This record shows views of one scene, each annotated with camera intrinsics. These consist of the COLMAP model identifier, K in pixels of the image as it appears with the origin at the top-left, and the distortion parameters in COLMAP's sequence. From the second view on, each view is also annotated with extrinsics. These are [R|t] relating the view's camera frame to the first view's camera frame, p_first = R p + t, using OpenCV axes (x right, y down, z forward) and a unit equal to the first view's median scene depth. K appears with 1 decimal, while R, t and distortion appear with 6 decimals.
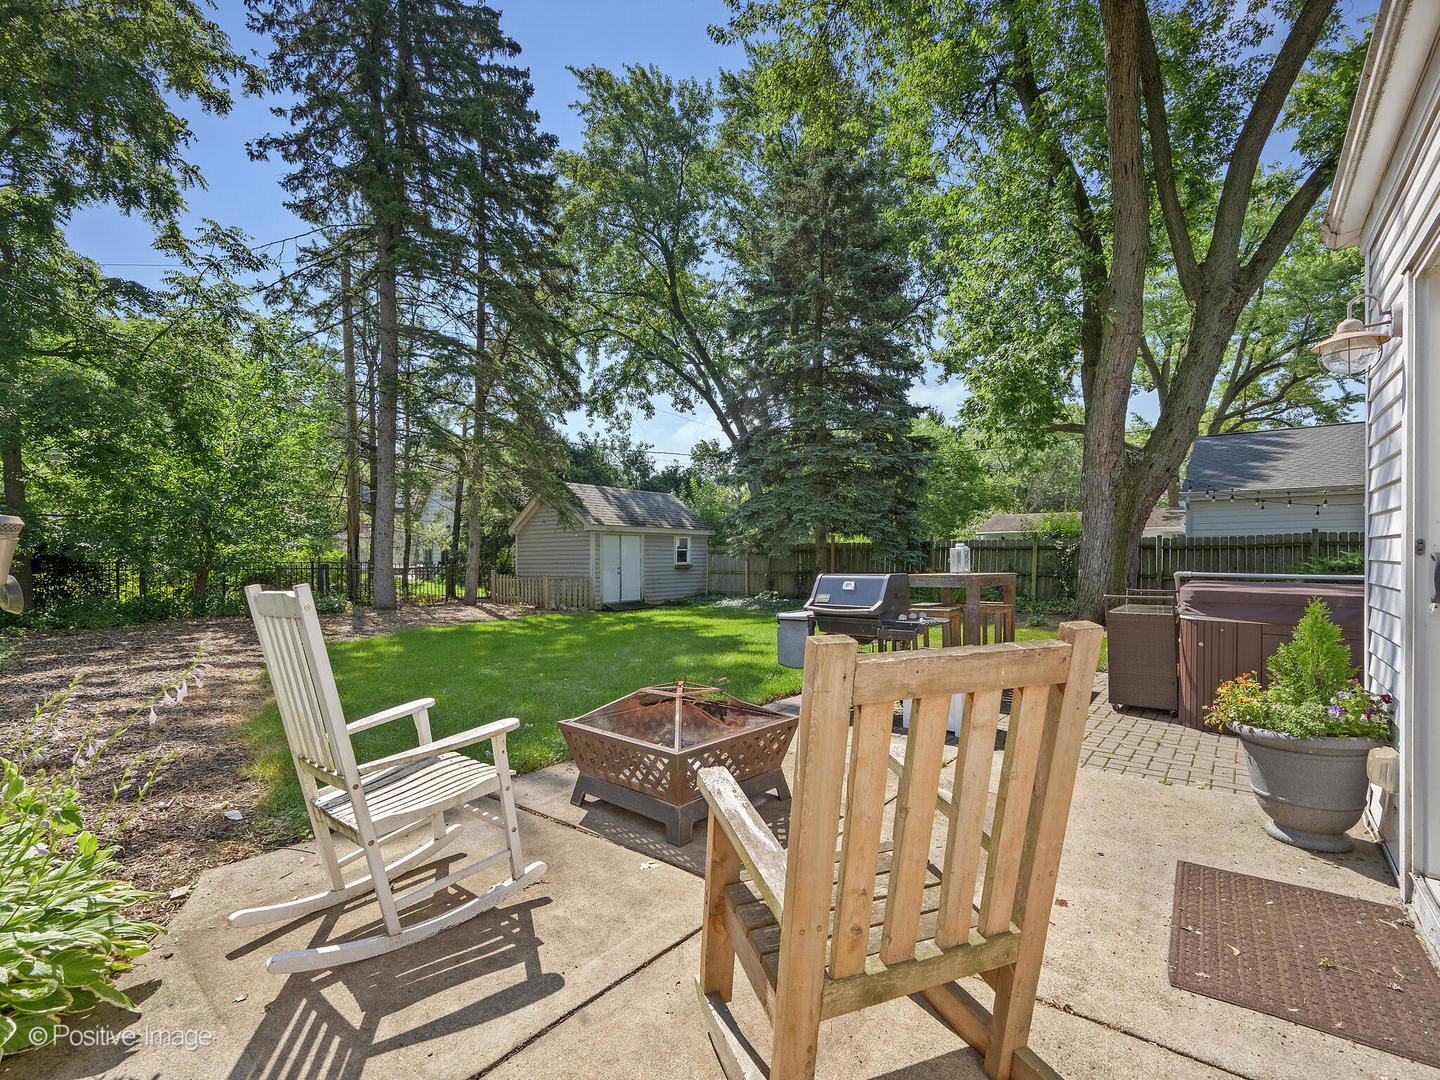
lens RADIAL K [[668.4, 0, 721.4], [0, 668.4, 532.6], [0, 0, 1]] dist [-0.000301, -0.000589]
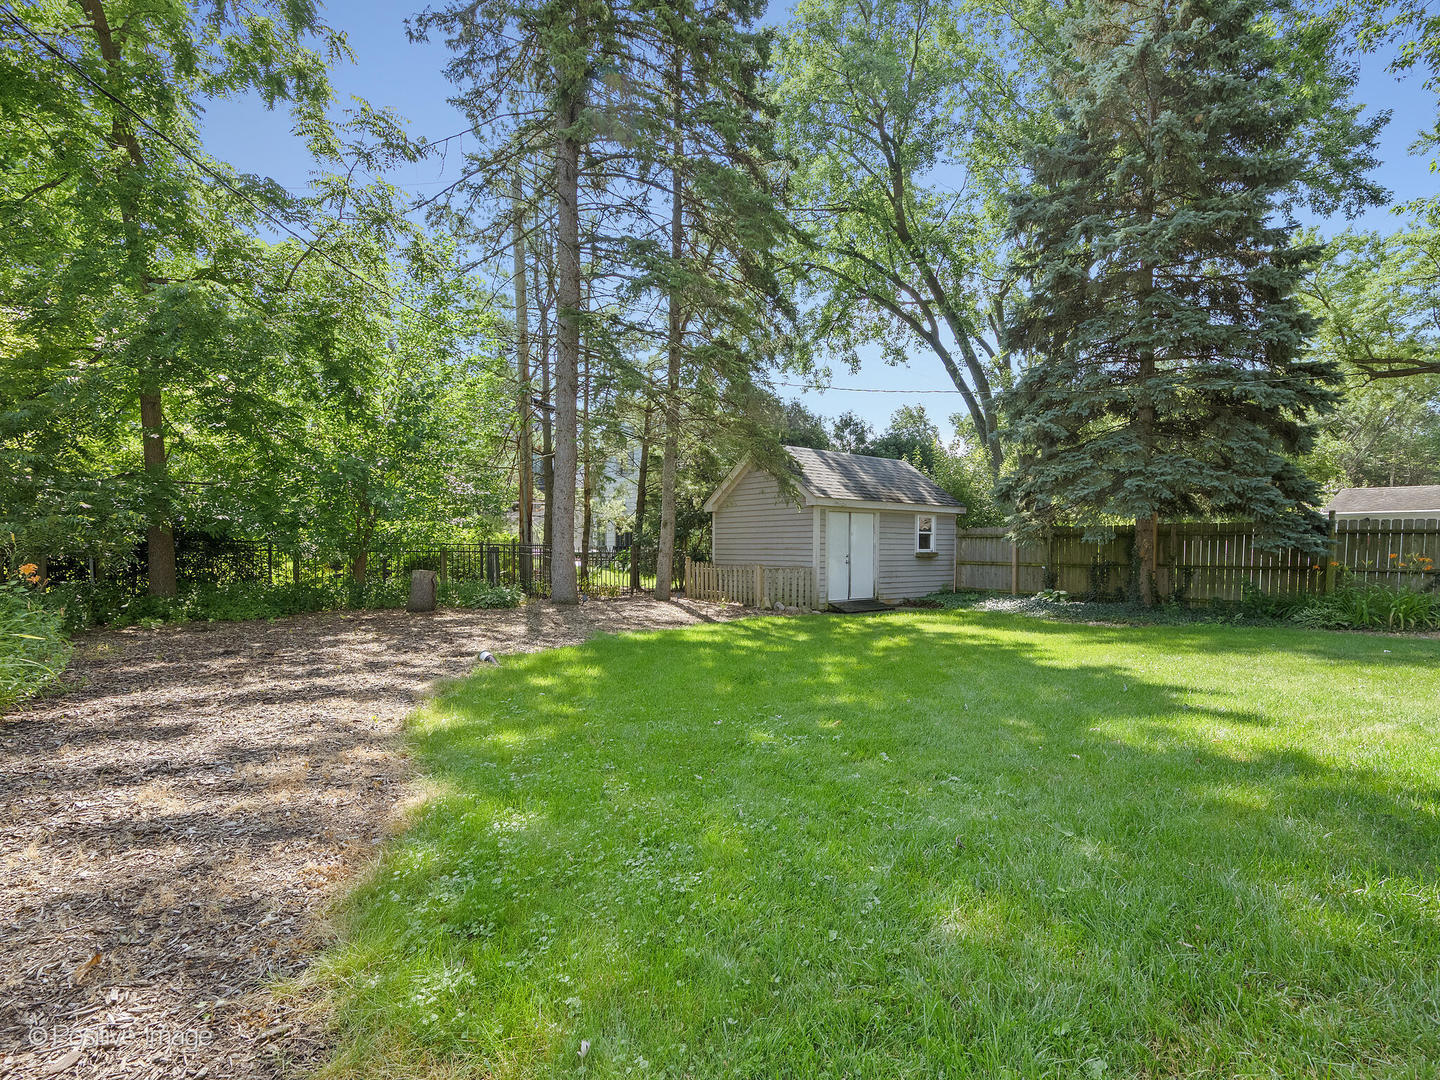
lens RADIAL K [[668.4, 0, 721.4], [0, 668.4, 532.6], [0, 0, 1]] dist [-0.000301, -0.000589]
pose [[0.978747, 0.005098, -0.205010, -0.155430], [-0.001986, 0.999880, 0.015384, 0.017270], [0.205064, -0.014650, 0.978639, 0.257769]]
